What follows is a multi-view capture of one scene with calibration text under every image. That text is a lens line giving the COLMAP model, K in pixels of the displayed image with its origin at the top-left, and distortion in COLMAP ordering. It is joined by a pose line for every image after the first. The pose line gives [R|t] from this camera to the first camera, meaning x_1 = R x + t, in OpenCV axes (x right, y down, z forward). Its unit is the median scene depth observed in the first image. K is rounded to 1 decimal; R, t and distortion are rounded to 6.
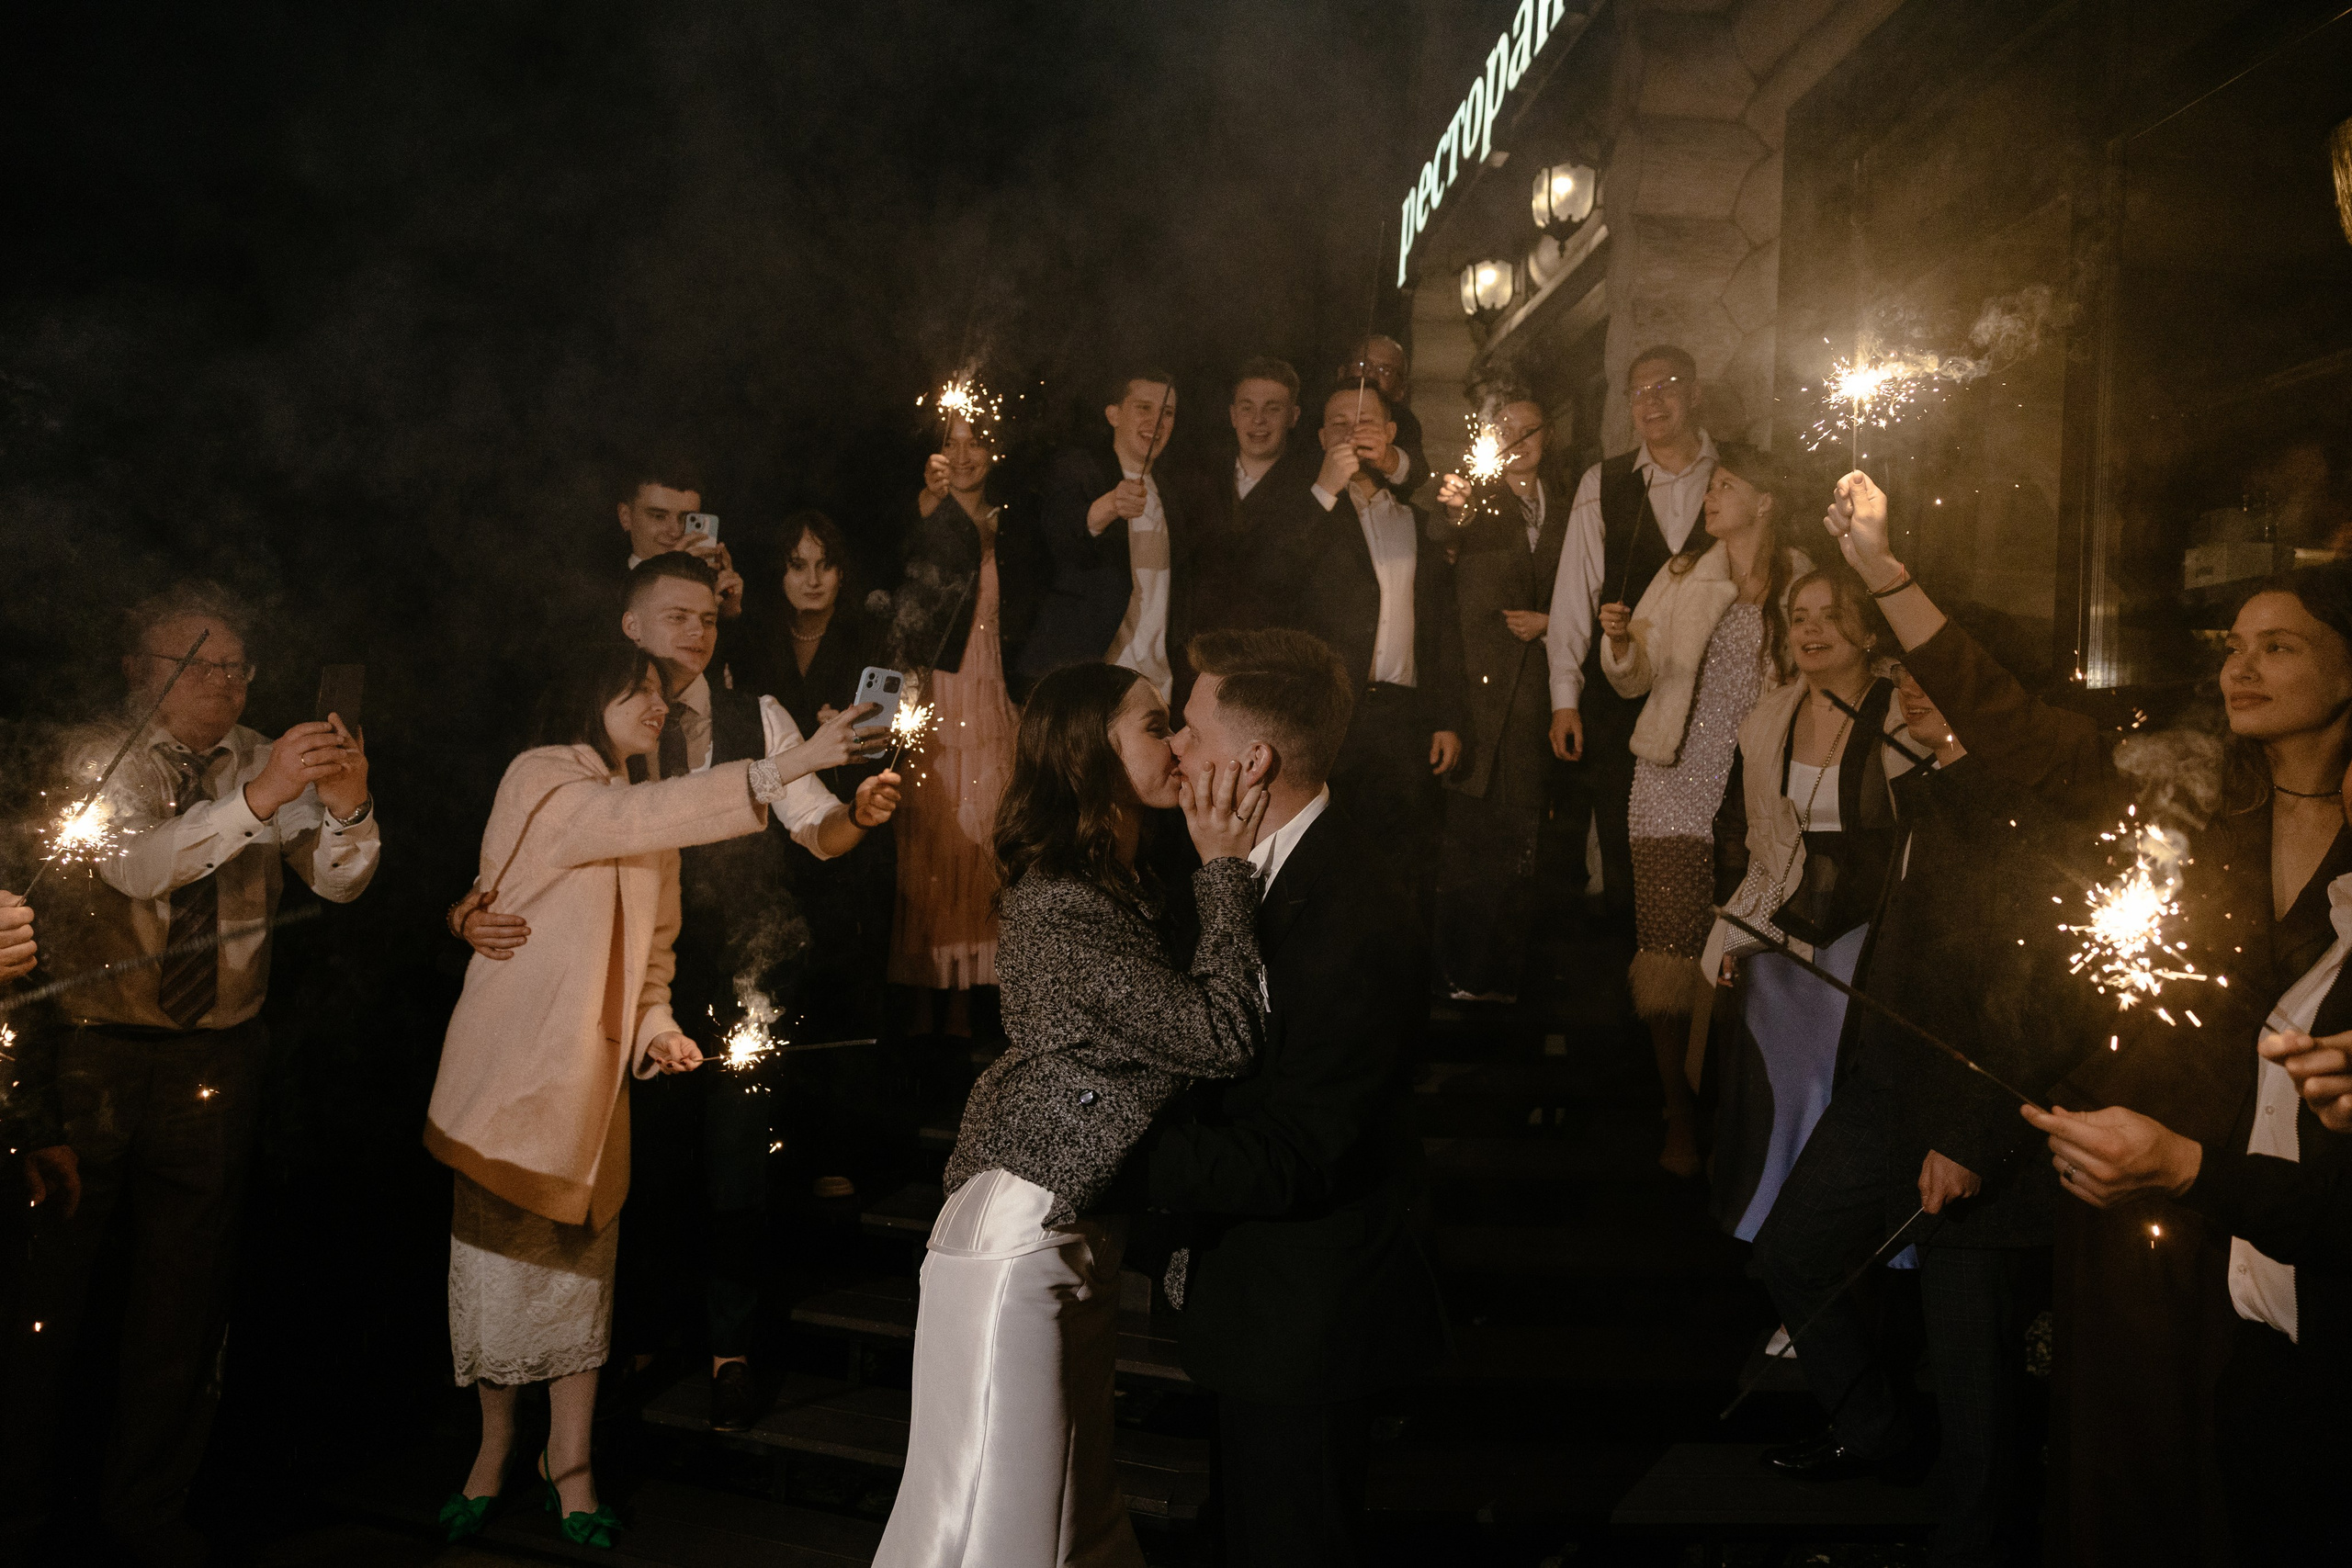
lens RADIAL K [[1493.4, 0, 1176.0], [0, 1493.4, 784.0], [0, 0, 1]] dist [0.004691, -0.067729]
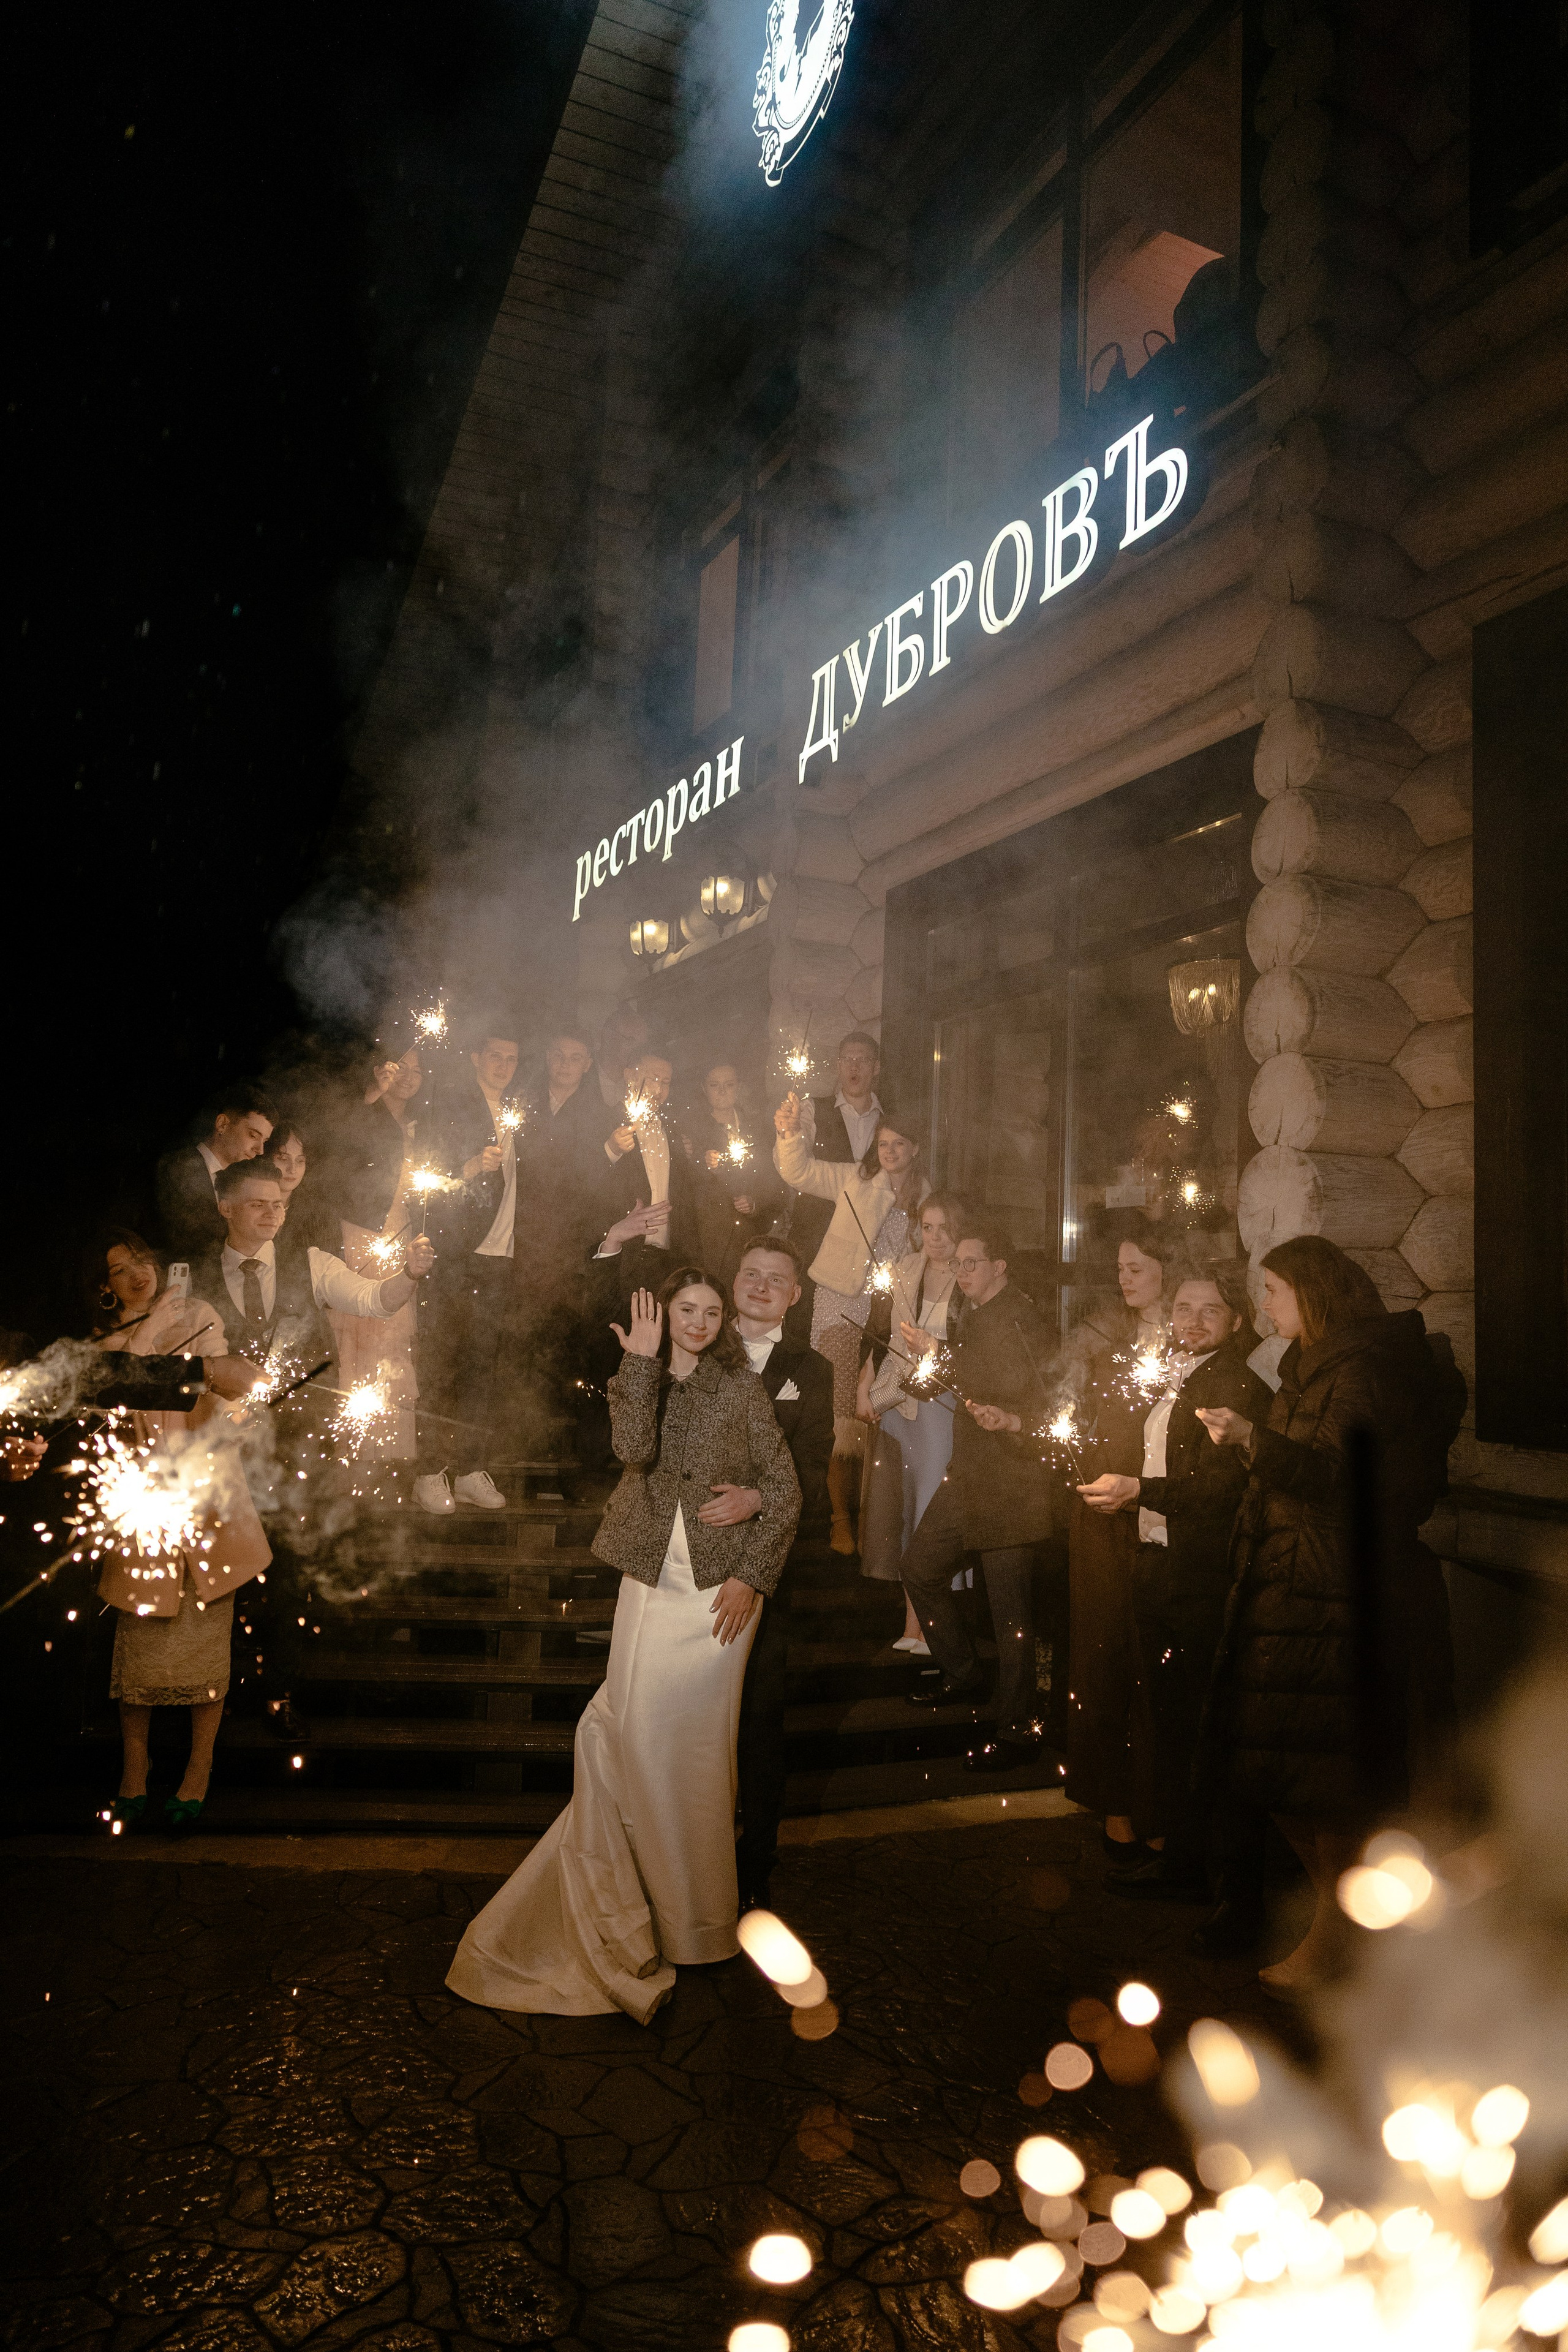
lens RADIAL K [[1493.5, 0, 784.0], [0, 1493.5, 1176.0], [0, 0, 1]] dist [0.004691, -0.067729]
pose [[0.924271, 0.025503, 0.380884, -0.245505], [0.008080, 0.996235, -0.086312, -0.003509], [-0.381651, 0.082854, 0.920585, -0.347001]]
